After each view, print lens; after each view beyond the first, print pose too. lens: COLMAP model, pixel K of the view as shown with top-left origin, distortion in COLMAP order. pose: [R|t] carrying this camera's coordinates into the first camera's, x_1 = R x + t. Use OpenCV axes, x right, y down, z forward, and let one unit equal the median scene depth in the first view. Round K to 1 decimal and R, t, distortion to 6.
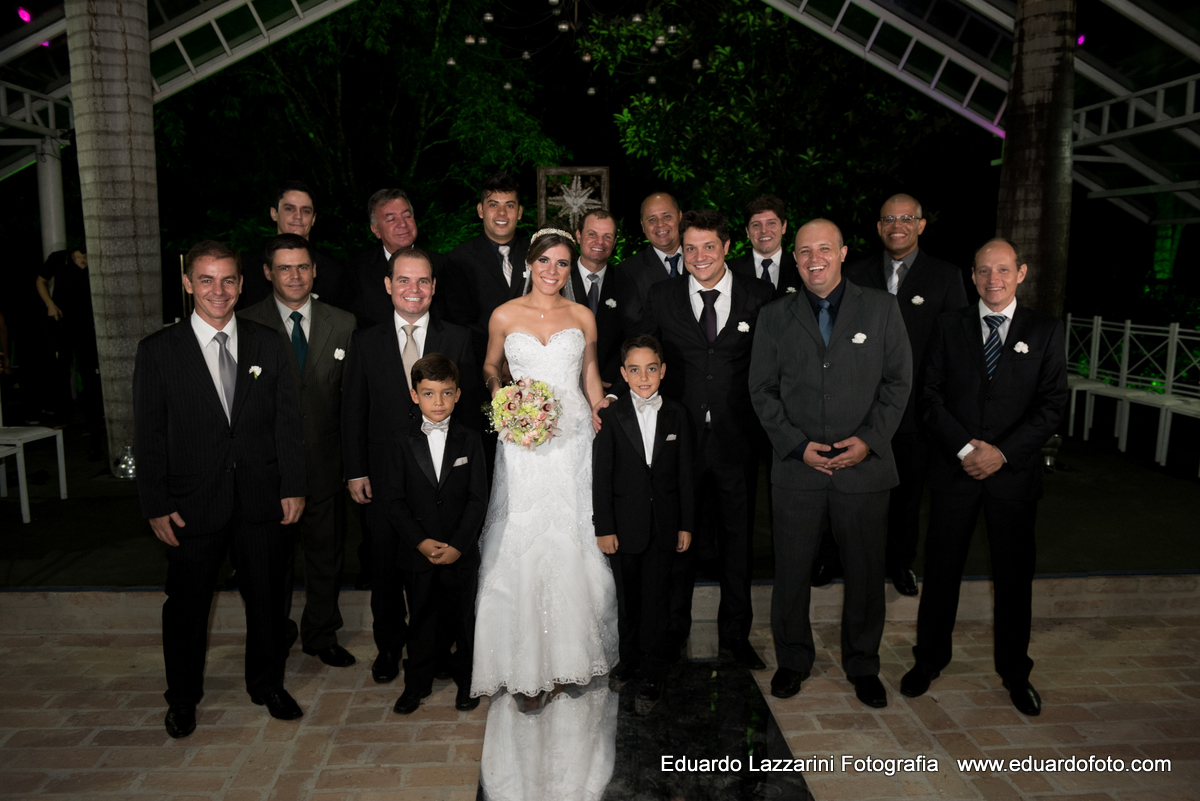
lens RADIAL K [[899.1, 0, 600.0], [0, 899.1, 400.5], [0, 0, 1]] dist [-0.032011, -0.003608]
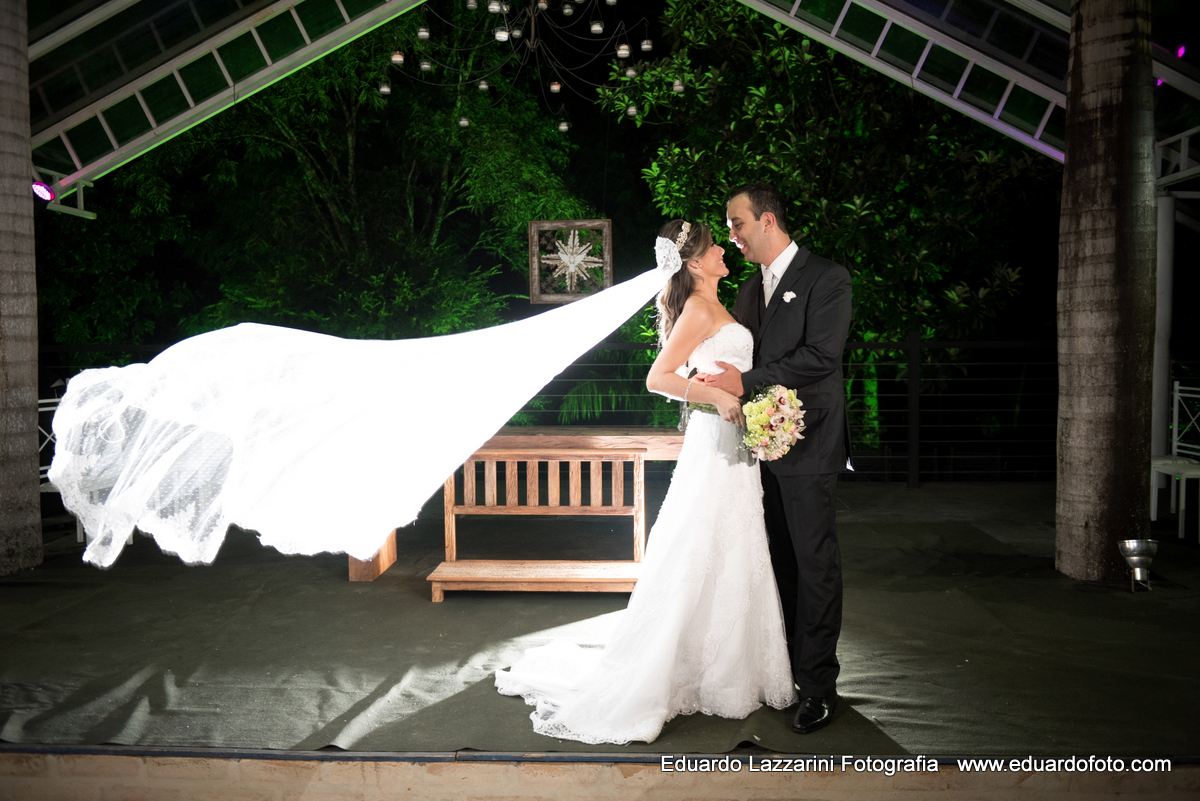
lens RADIAL K [[943.3, 0, 600.0], [0, 943.3, 400.5], [0, 0, 1]] dist [-0.014026, -0.007764]
pose [[0.995264, -0.005792, -0.097033, 0.086710], [-0.003274, 0.995659, -0.093015, -0.001314], [0.097151, 0.092892, 0.990925, 0.112174]]
